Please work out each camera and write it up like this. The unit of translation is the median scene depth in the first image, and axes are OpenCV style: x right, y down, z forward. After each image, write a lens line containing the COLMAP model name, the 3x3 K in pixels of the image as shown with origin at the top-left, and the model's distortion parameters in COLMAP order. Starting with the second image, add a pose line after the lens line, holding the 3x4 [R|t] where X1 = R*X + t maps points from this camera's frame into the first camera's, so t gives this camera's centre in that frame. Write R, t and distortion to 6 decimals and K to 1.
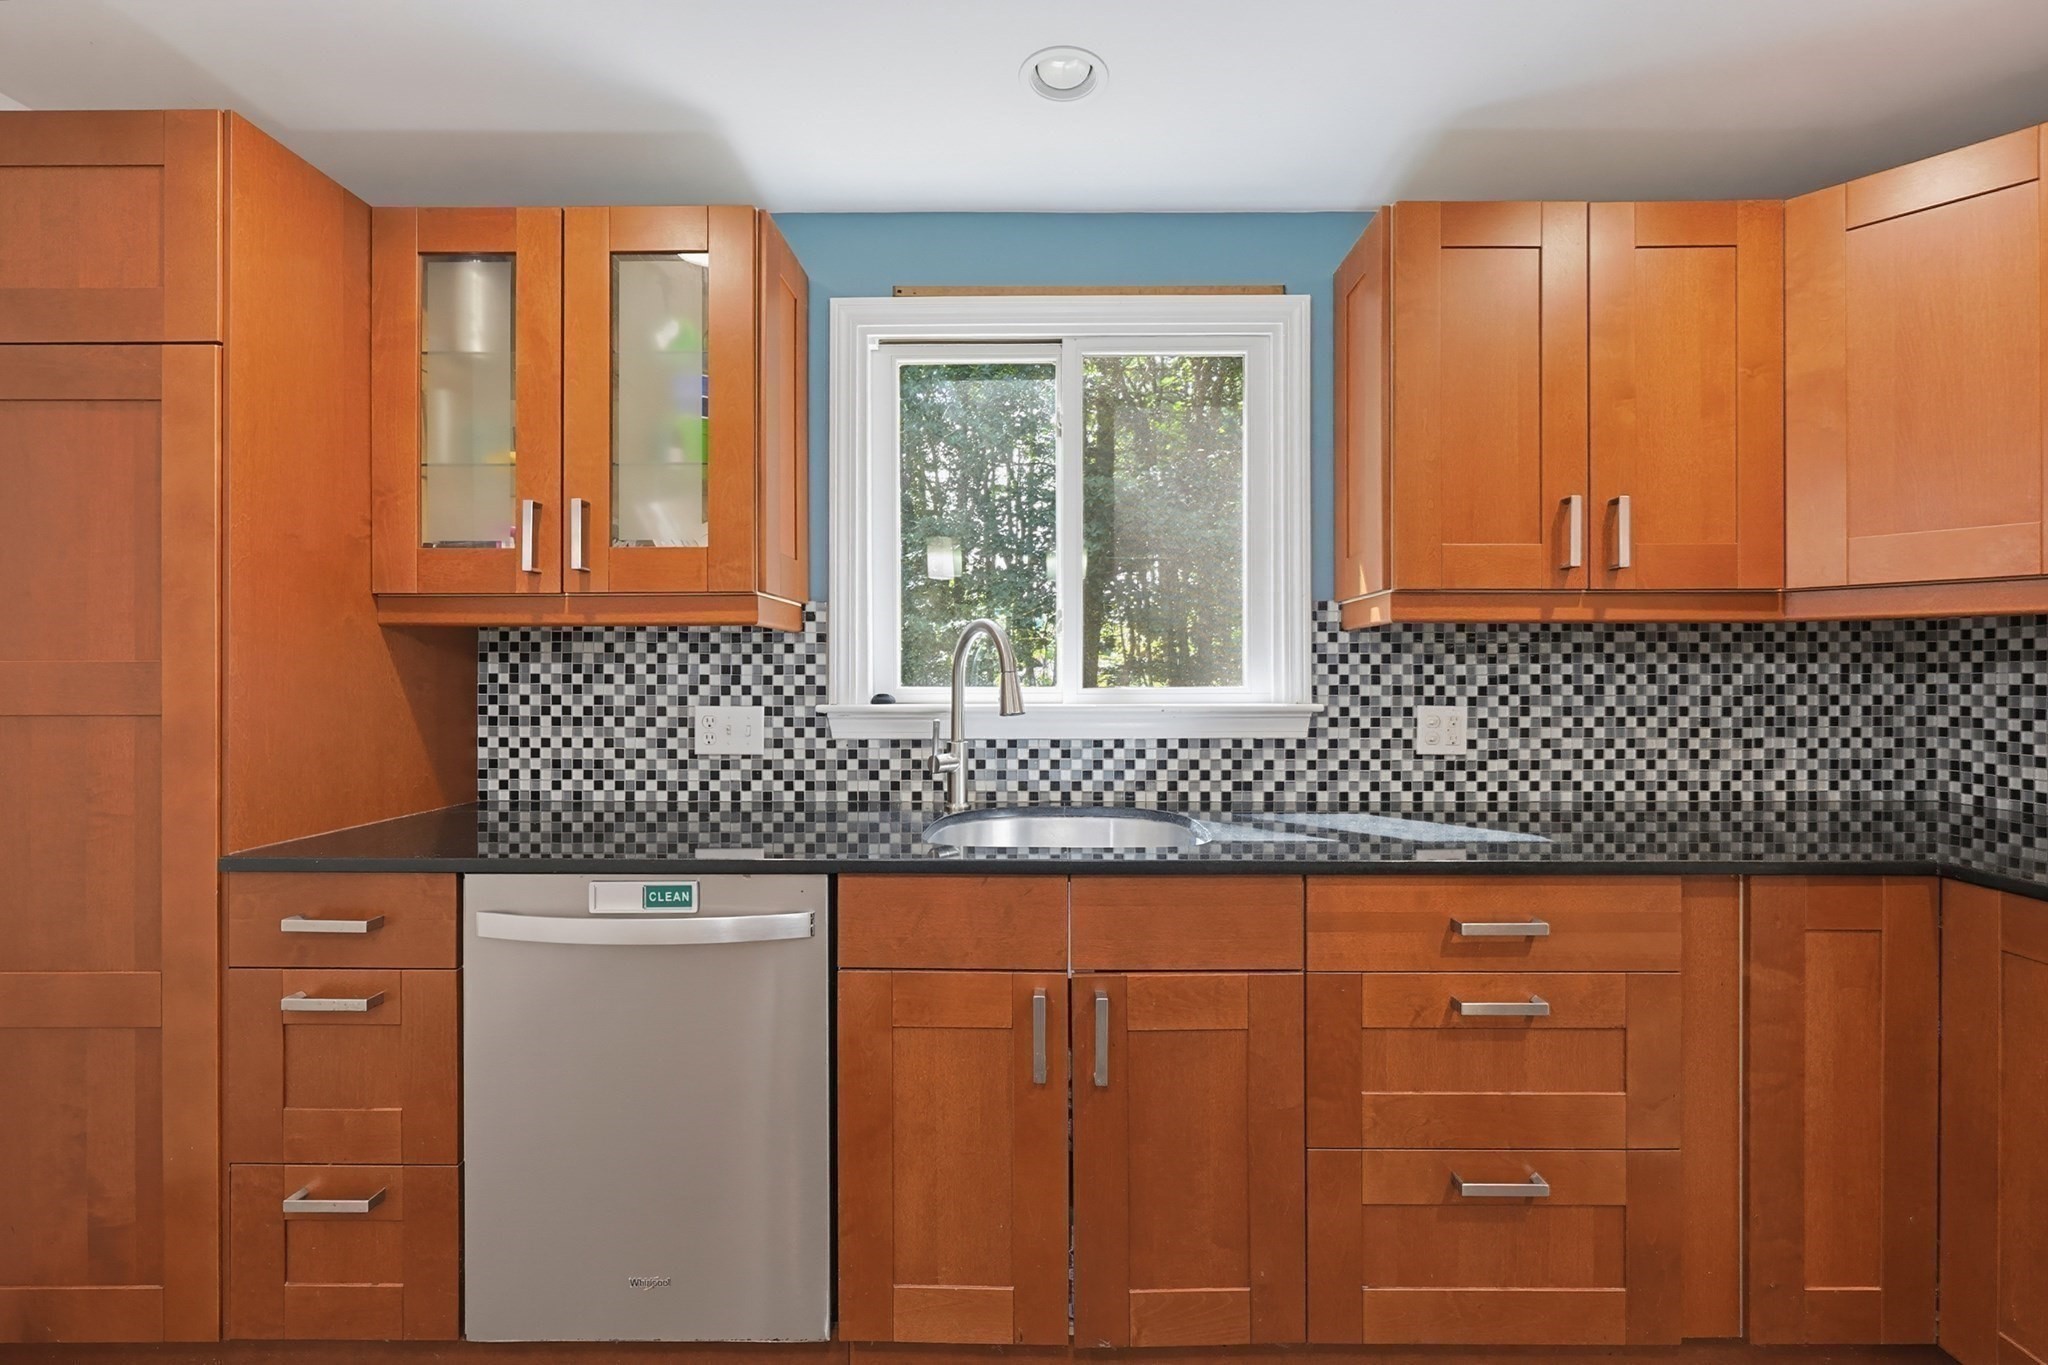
lens RADIAL K [[924.6, 0, 1024.0], [0, 924.6, 682.5], [0, 0, 1]] dist [-0.000212, 0.000188]
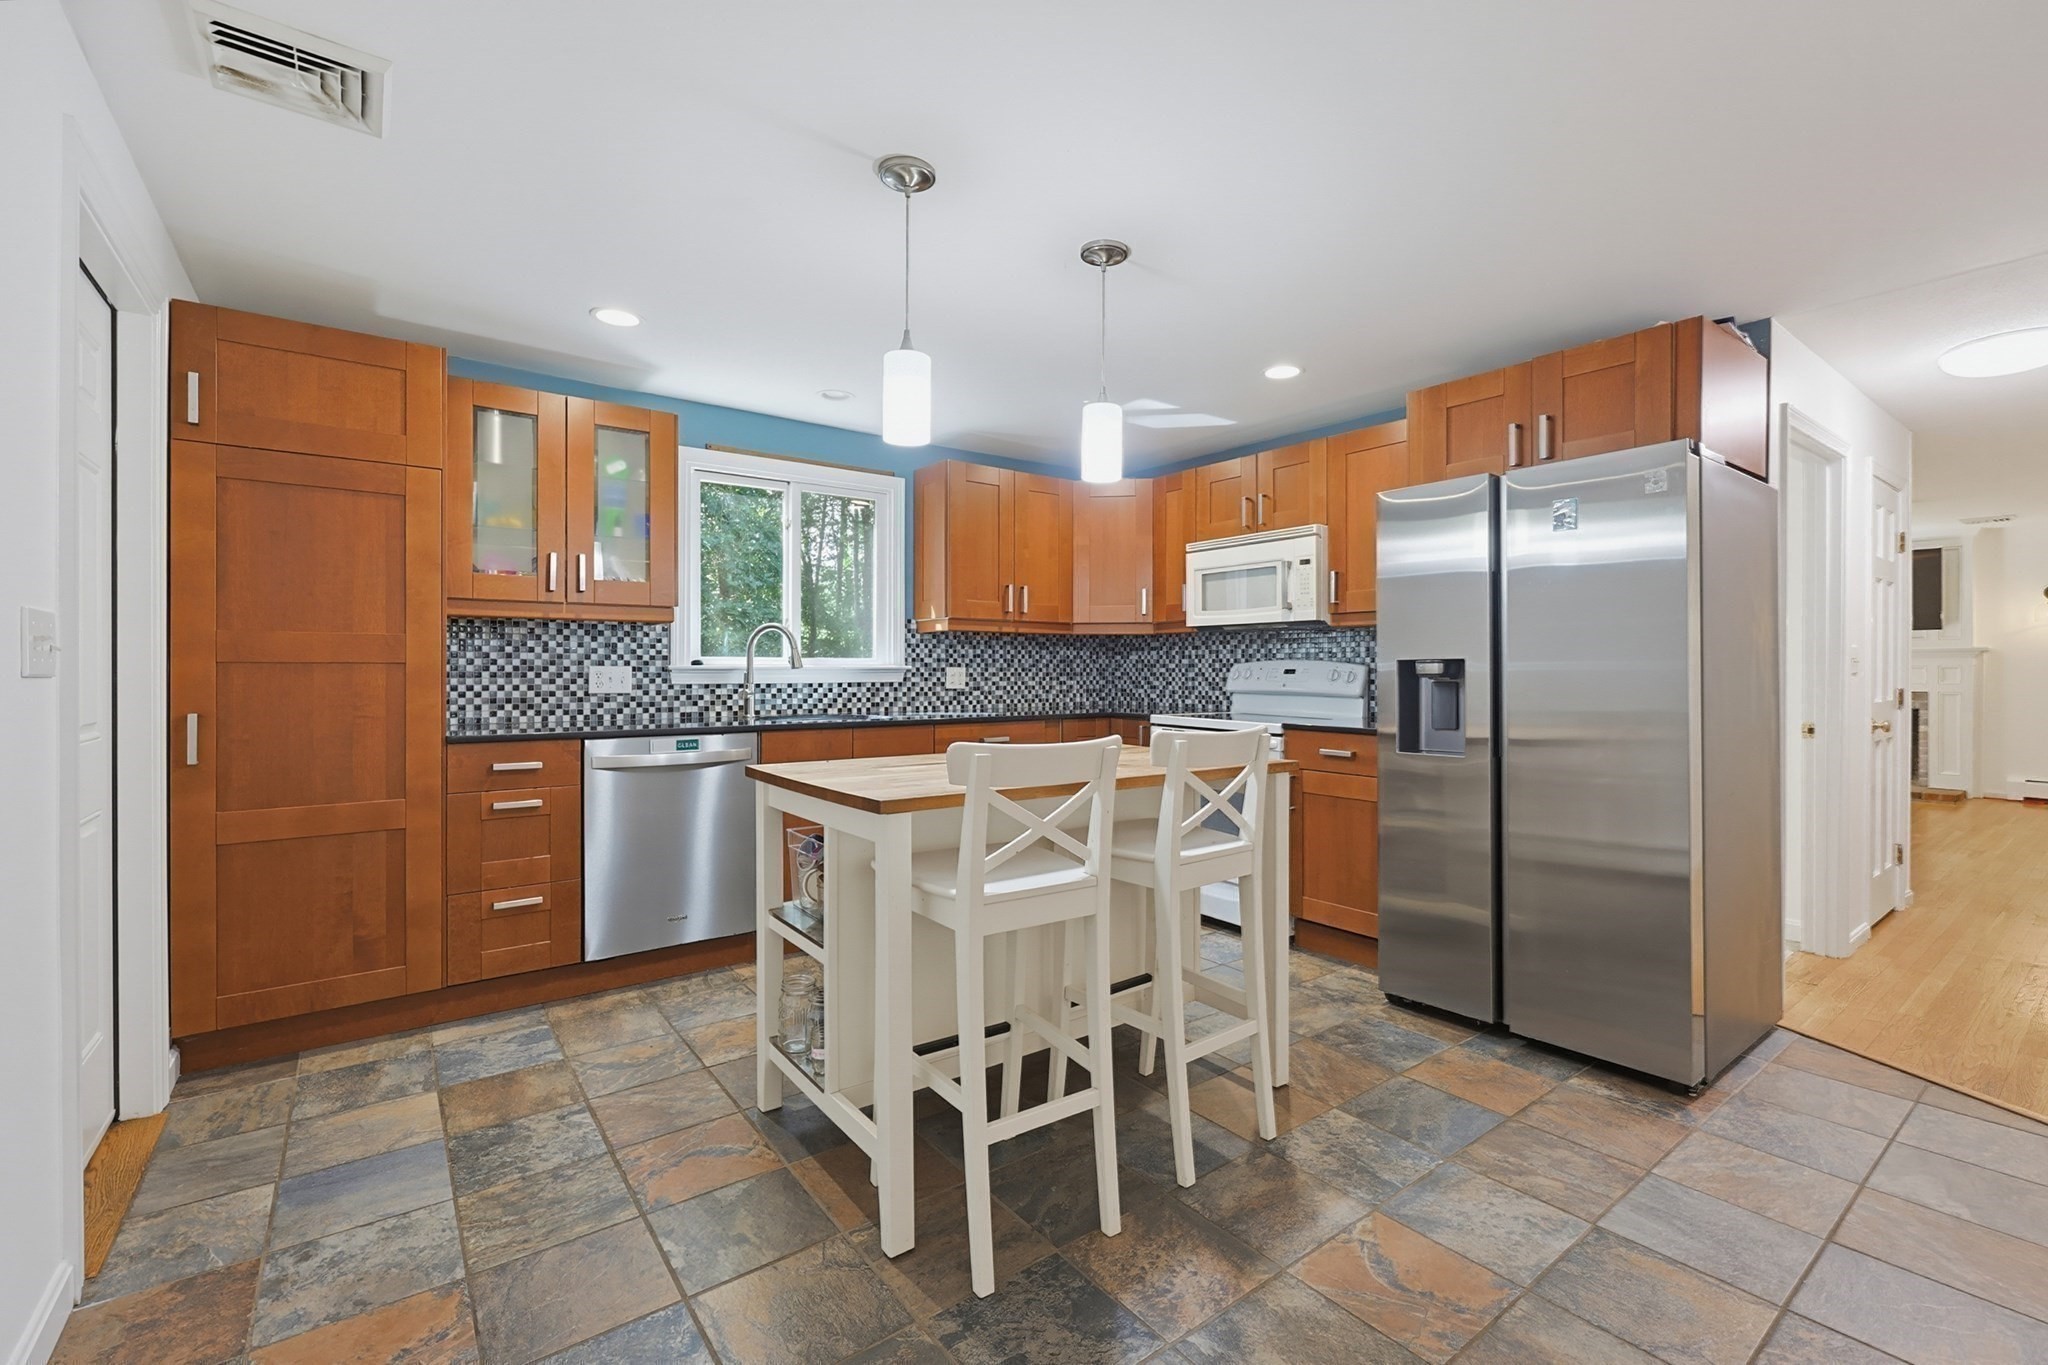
lens RADIAL K [[872.6, 0, 1040.4], [0, 872.6, 677.1], [0, 0, 1]] dist [-0.002517, -0.000265]
pose [[0.797349, -0.003066, 0.603510, -0.669374], [-0.000451, 0.999984, 0.005676, 0.036708], [-0.603518, -0.004798, 0.797335, -0.827216]]
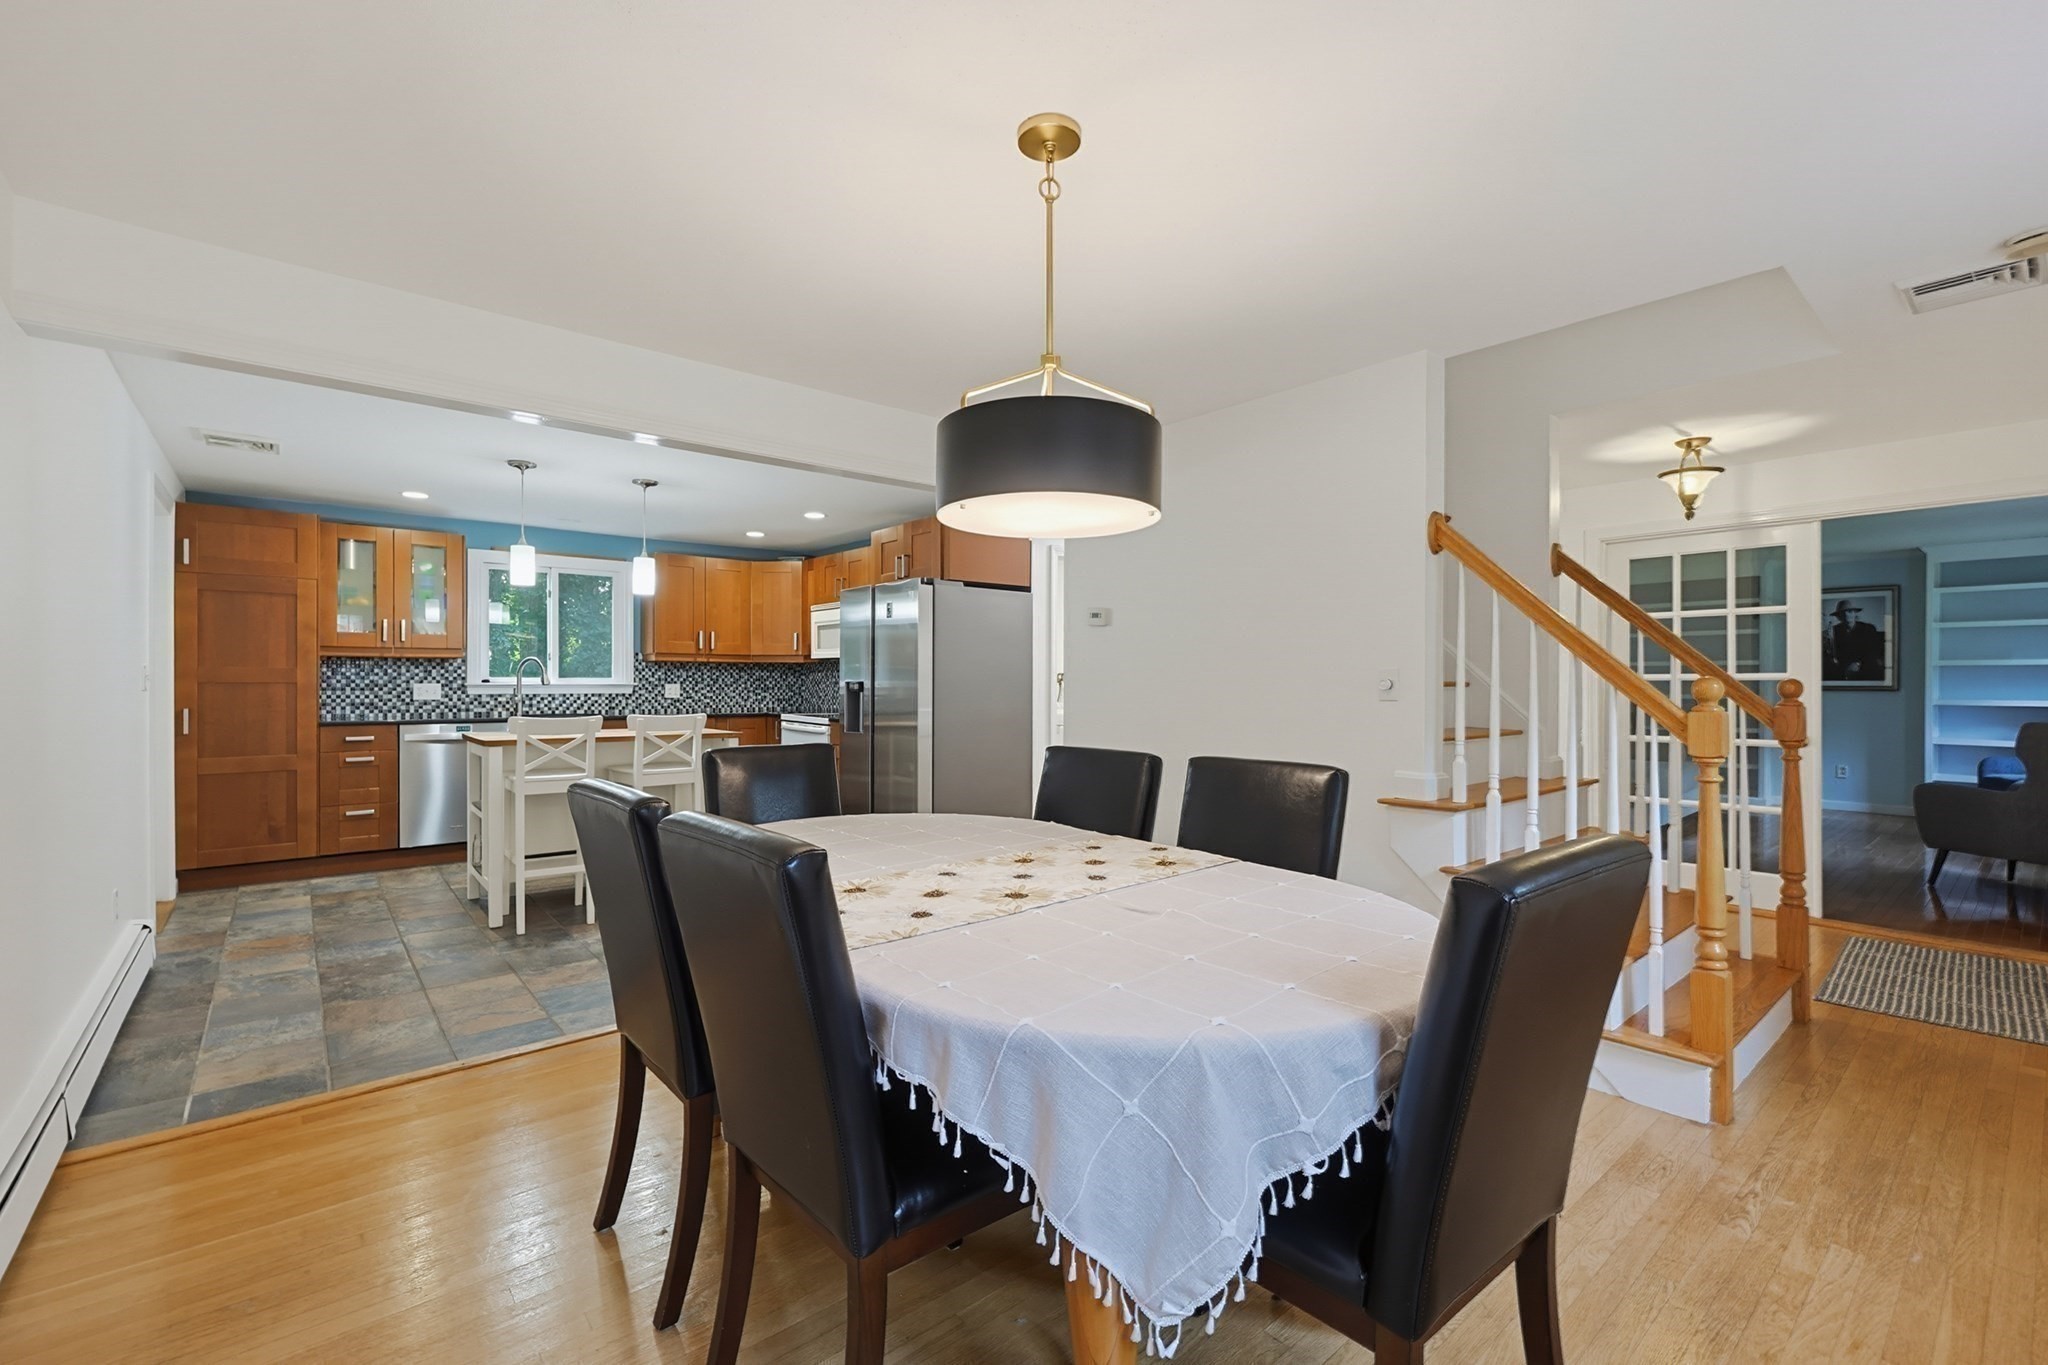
lens RADIAL K [[875.1, 0, 1000.4], [0, 875.1, 690.1], [0, 0, 1]] dist [-0.000918, 0.000066]
pose [[0.780289, -0.002789, 0.625413, -0.635926], [-0.002041, 0.999973, 0.007005, 0.022715], [-0.625416, -0.006742, 0.780262, -2.308874]]
